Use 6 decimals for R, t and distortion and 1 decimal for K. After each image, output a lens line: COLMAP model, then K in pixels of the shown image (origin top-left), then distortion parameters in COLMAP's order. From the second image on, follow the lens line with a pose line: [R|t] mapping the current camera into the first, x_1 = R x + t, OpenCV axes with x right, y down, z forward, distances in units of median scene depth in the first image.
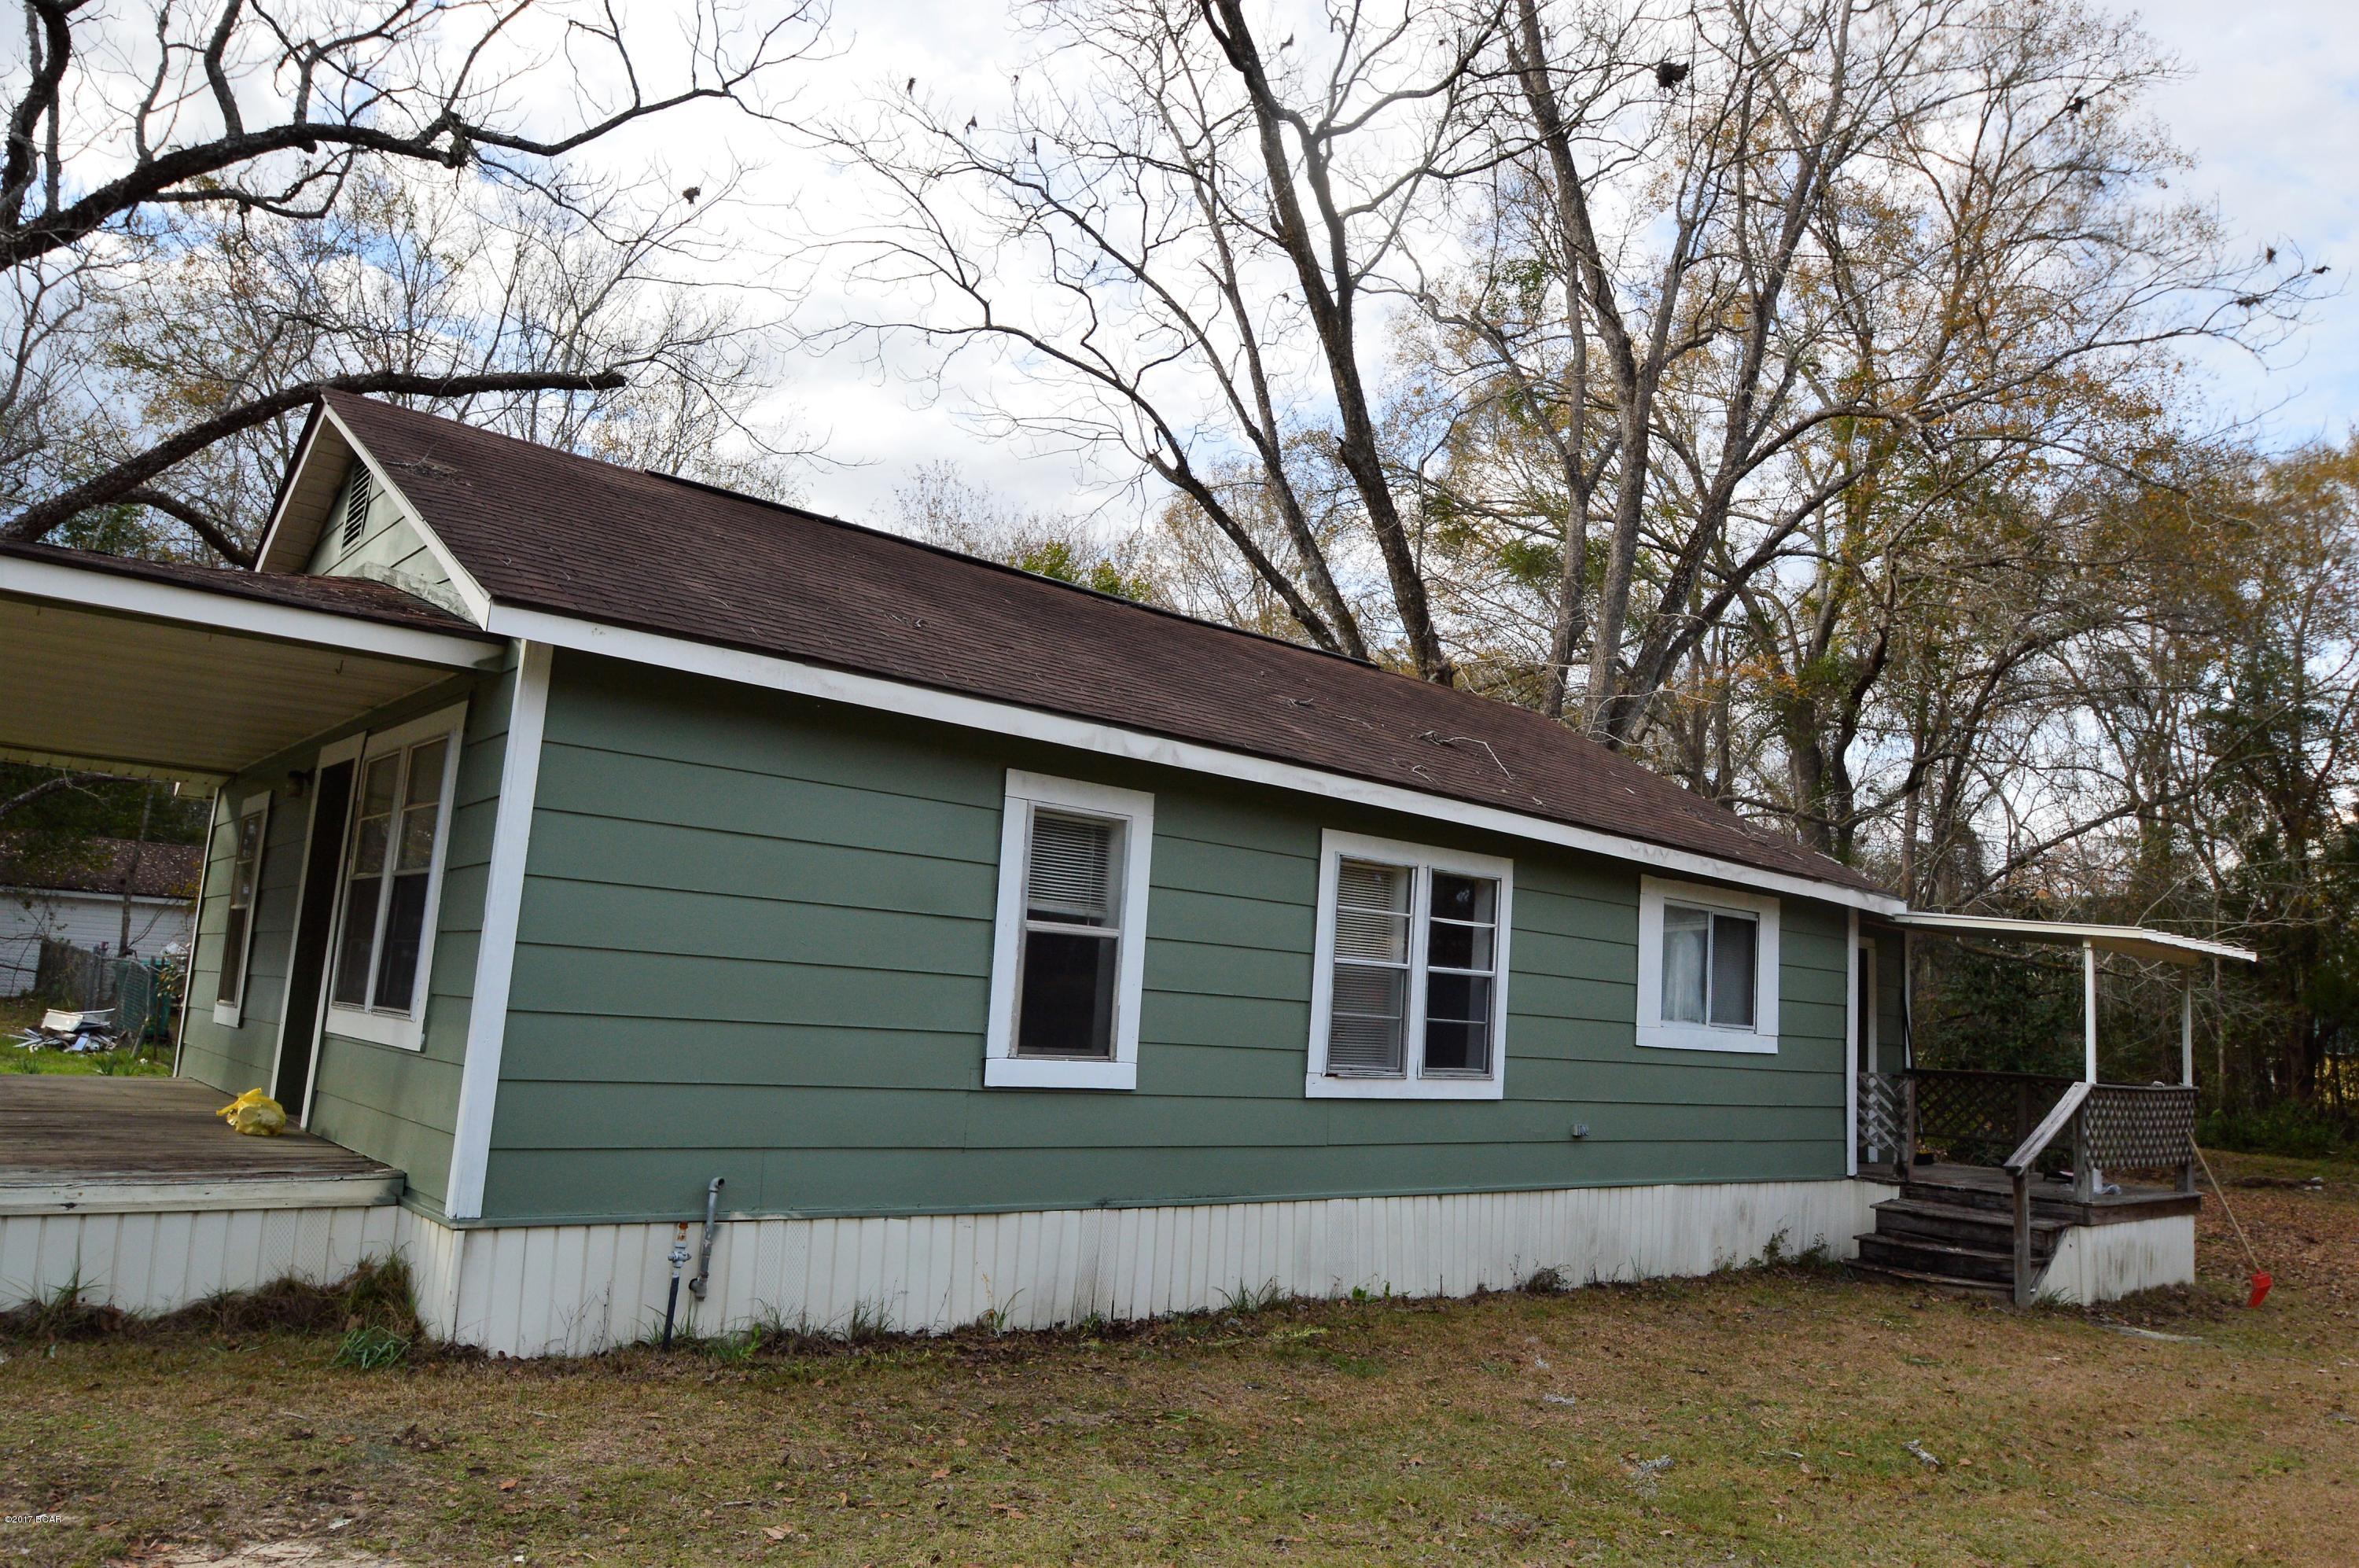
lens RADIAL K [[1646.4, 0, 1164.9], [0, 1646.4, 816.7], [0, 0, 1]] dist [-0.037049, 0.003260]
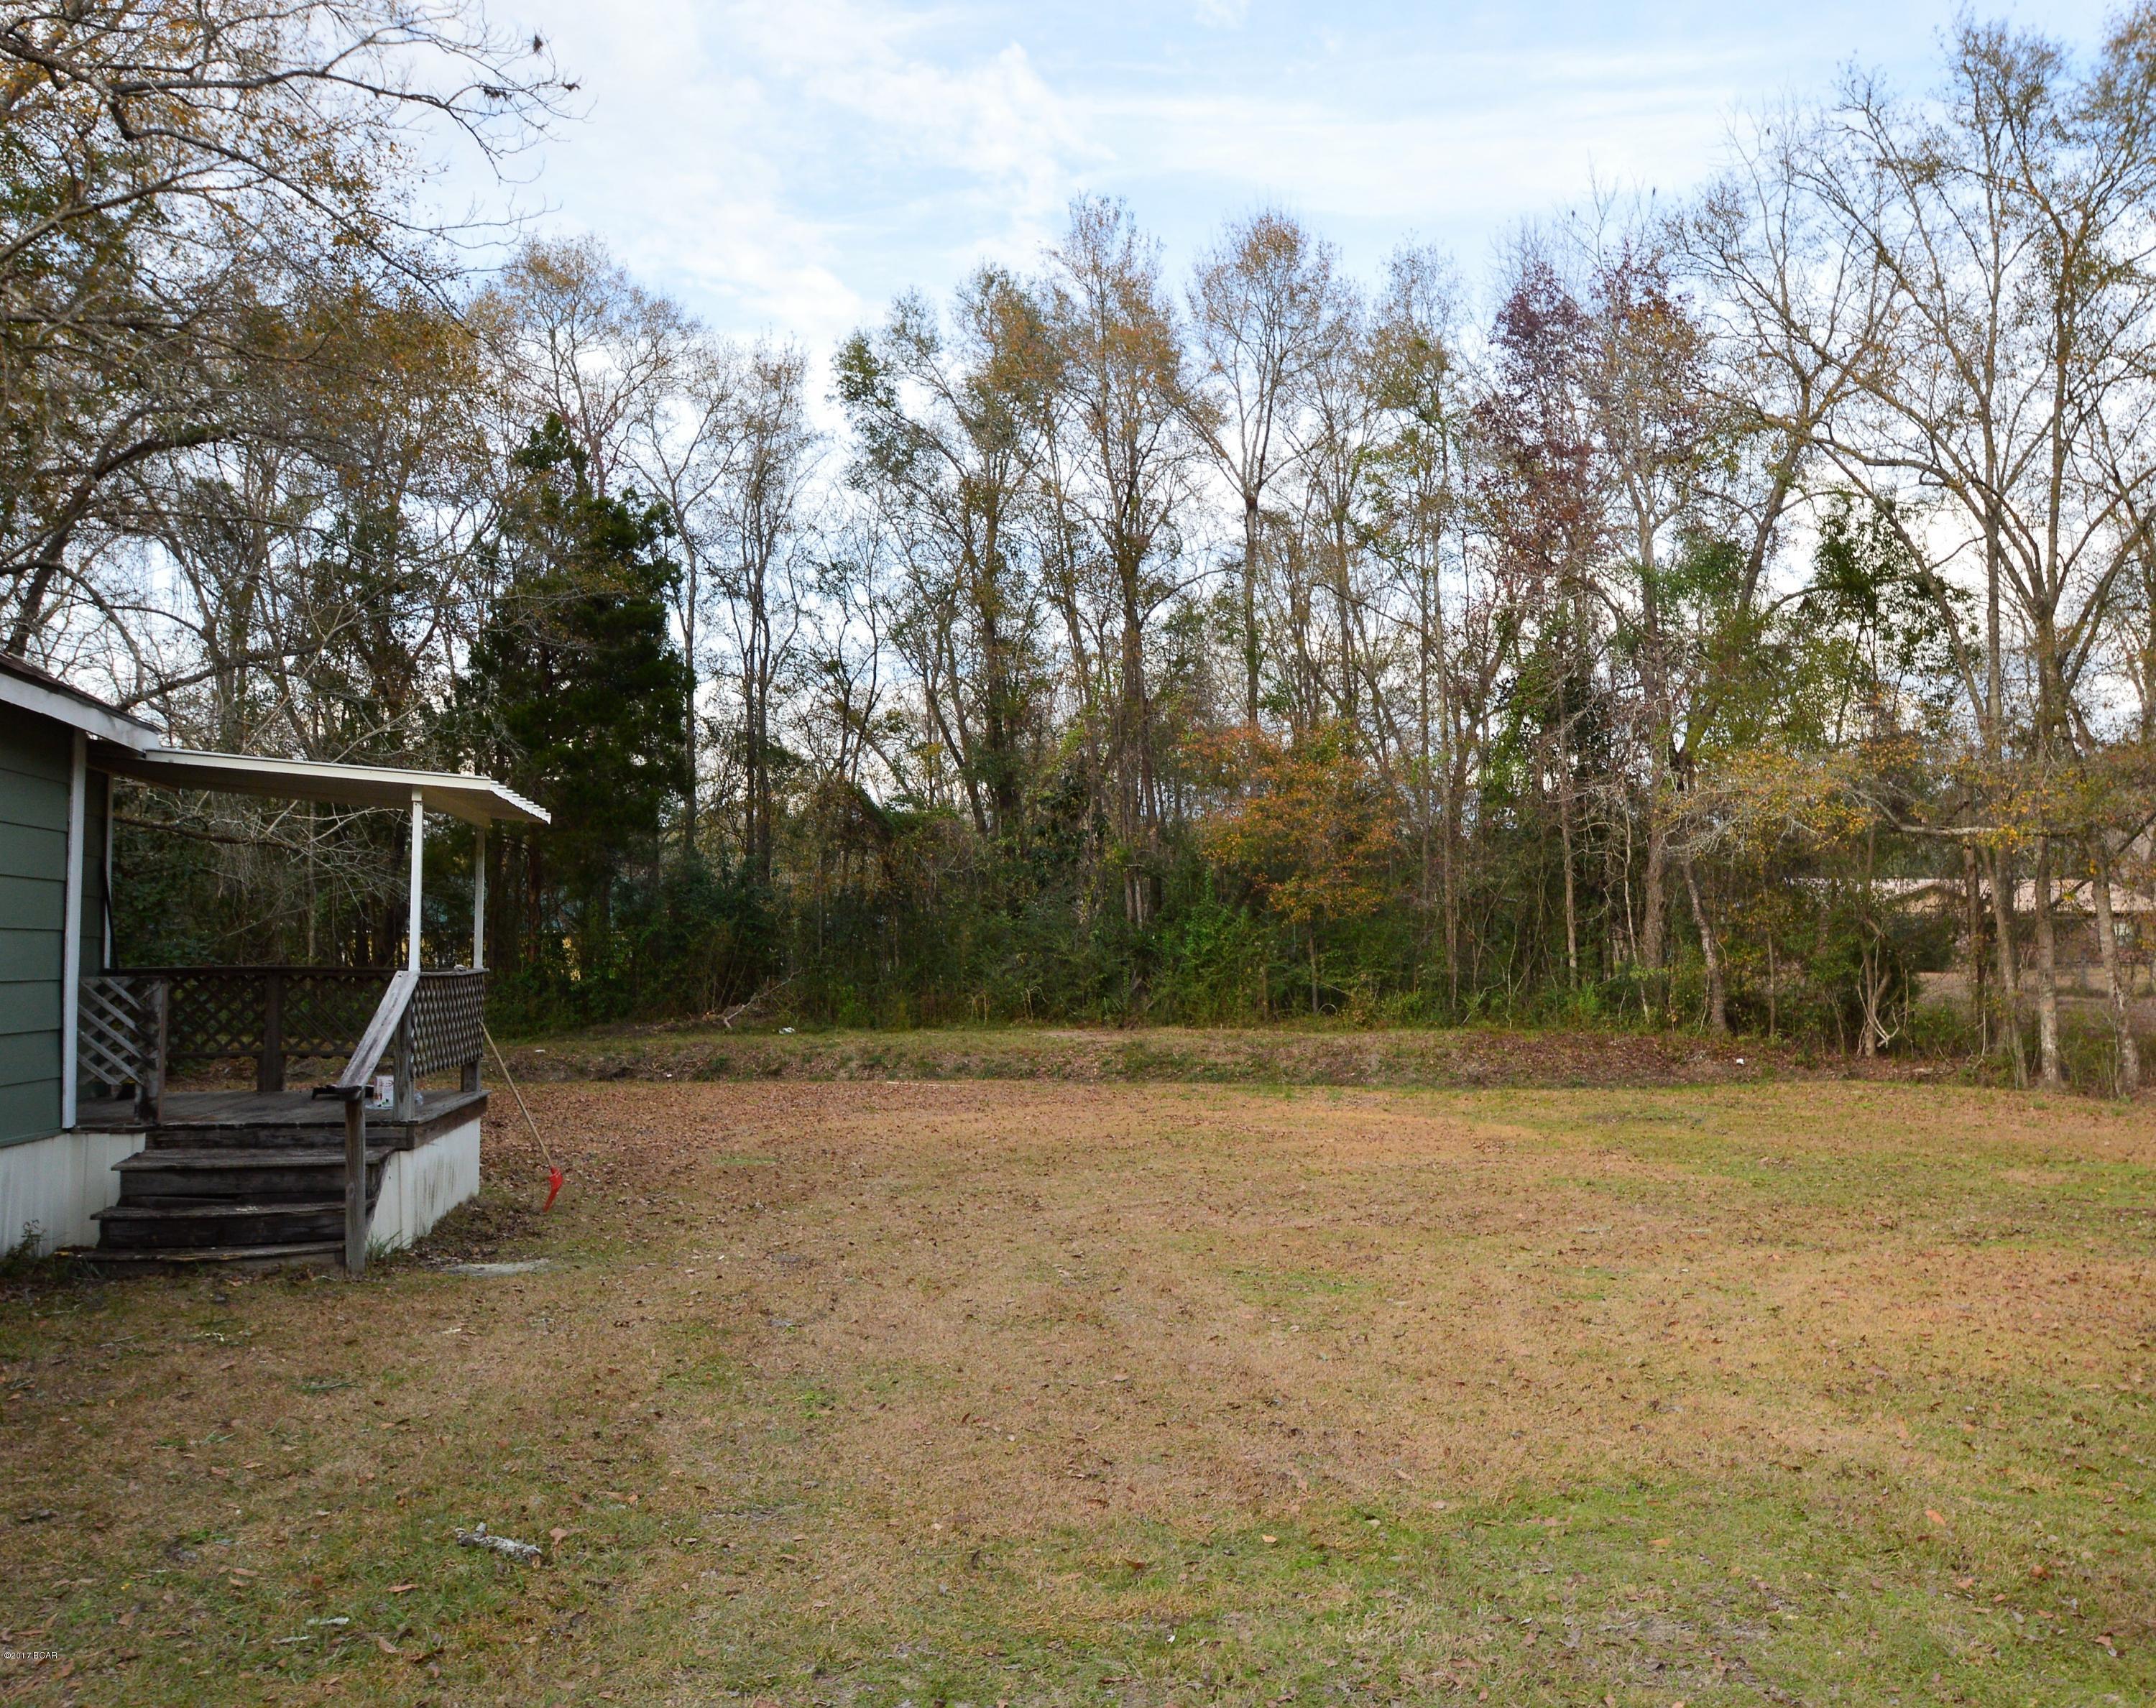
lens RADIAL K [[1756.4, 0, 1250.2], [0, 1756.4, 847.8], [0, 0, 1]] dist [-0.014254, -0.004000]
pose [[0.435904, -0.004430, 0.899982, -0.021949], [-0.075829, 0.996251, 0.041631, 0.035581], [-0.896793, -0.086392, 0.433934, 0.255564]]
